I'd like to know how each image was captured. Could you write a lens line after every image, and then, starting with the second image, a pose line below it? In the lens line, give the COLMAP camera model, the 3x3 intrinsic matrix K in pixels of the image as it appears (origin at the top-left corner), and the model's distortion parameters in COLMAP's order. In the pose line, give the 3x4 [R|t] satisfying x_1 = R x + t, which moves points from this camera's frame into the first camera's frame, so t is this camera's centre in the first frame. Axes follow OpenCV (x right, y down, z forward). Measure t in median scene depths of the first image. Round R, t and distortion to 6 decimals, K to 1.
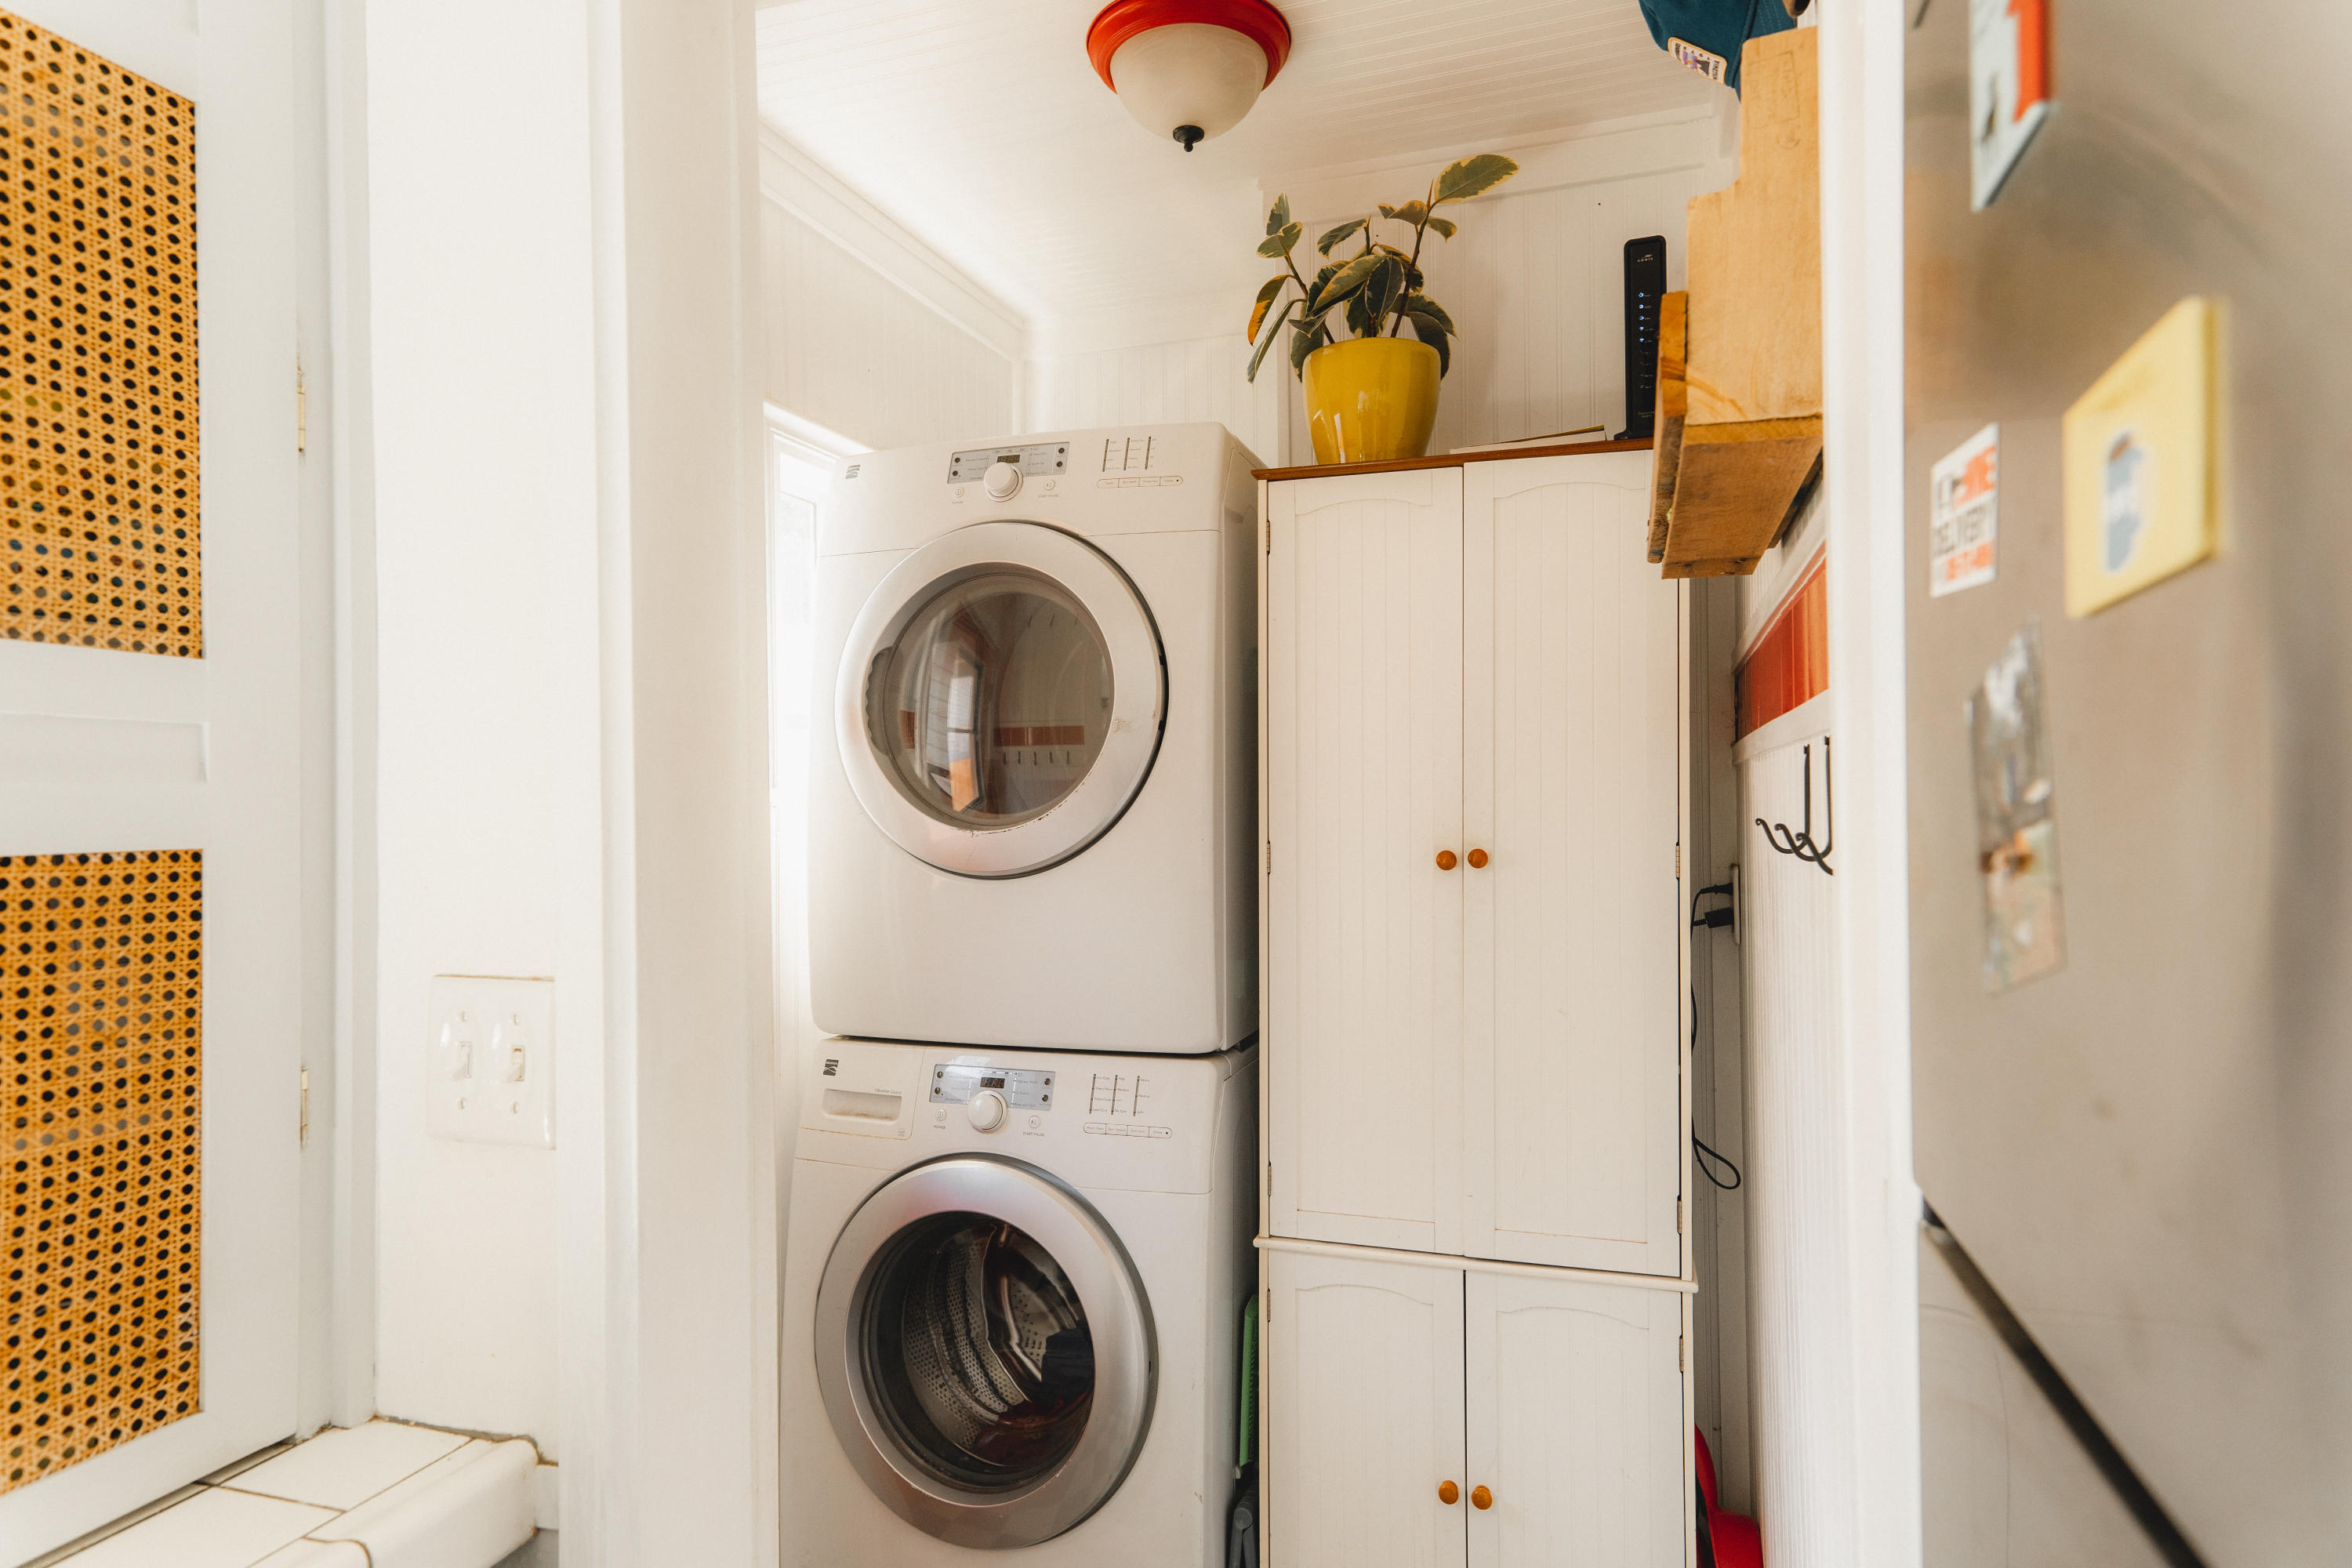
lens RADIAL K [[1378.9, 0, 1176.8], [0, 1378.9, 774.8], [0, 0, 1]] dist [0.008399, 0.001642]
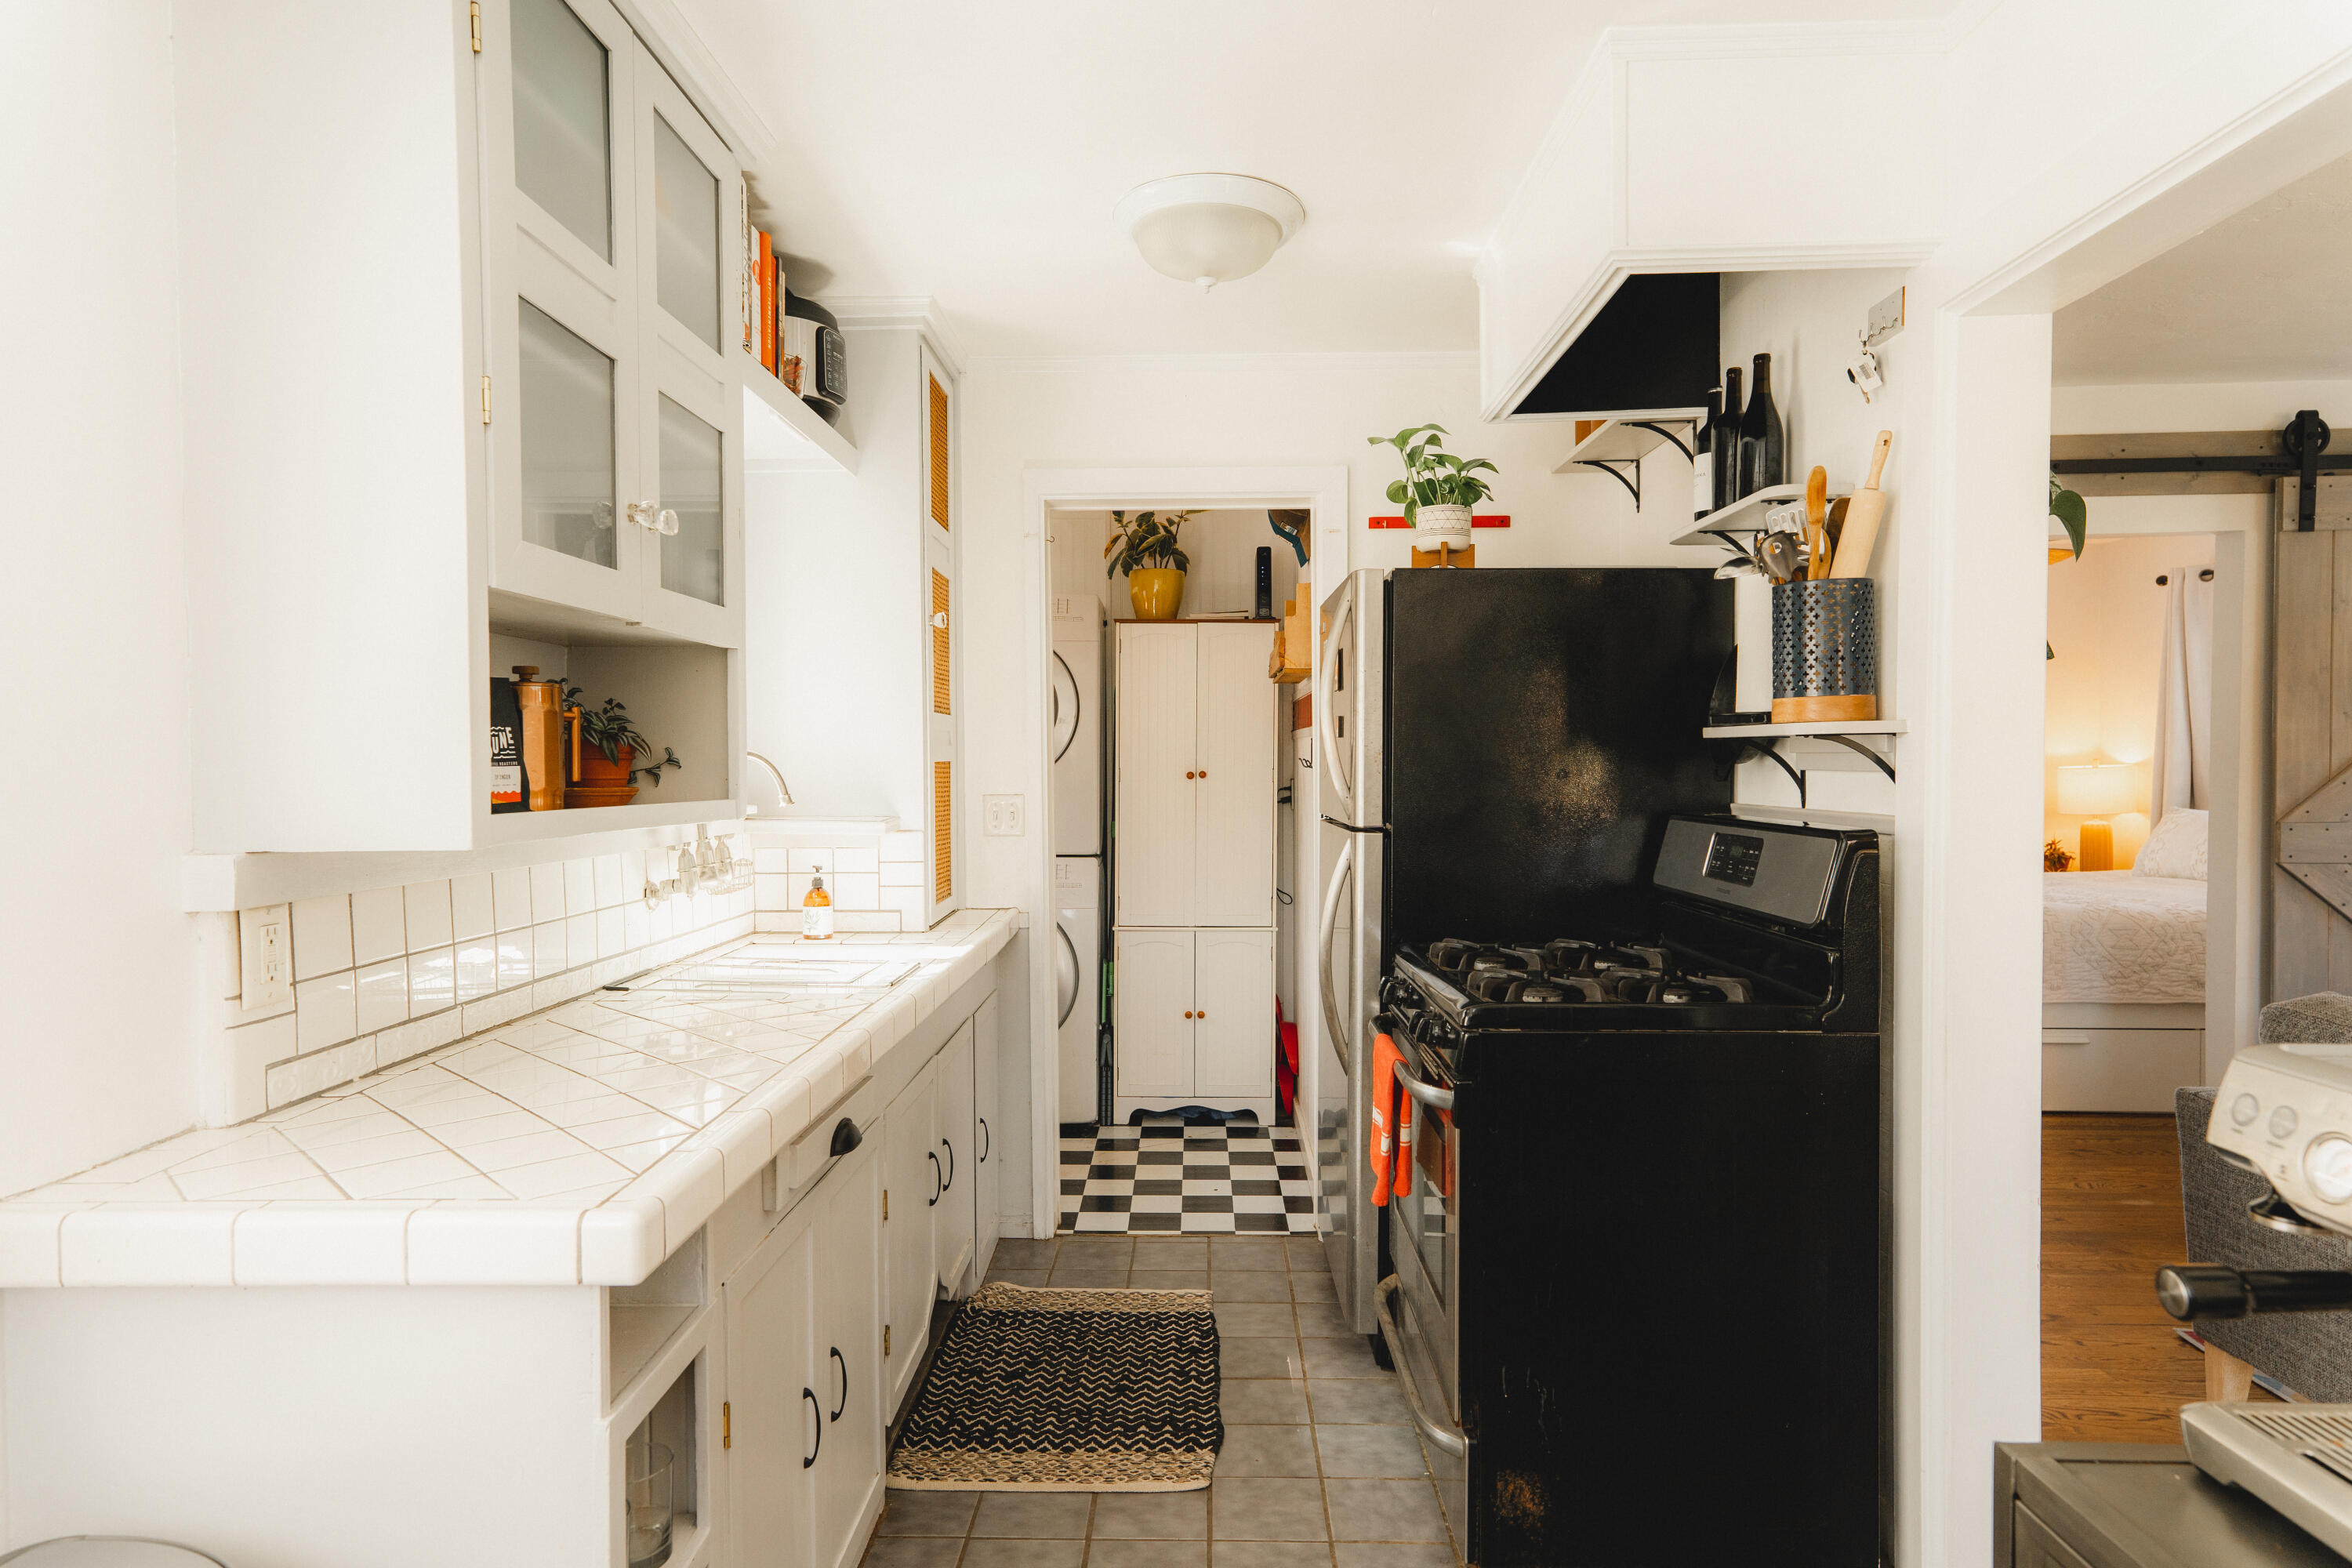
lens RADIAL K [[1378.9, 0, 1166.0], [0, 1378.9, 788.2], [0, 0, 1]] dist [0.008399, 0.001642]
pose [[0.958942, -0.003240, 0.283584, -0.557406], [-0.008419, 0.999169, 0.039883, -0.017113], [-0.283478, -0.040633, 0.958118, -1.411459]]
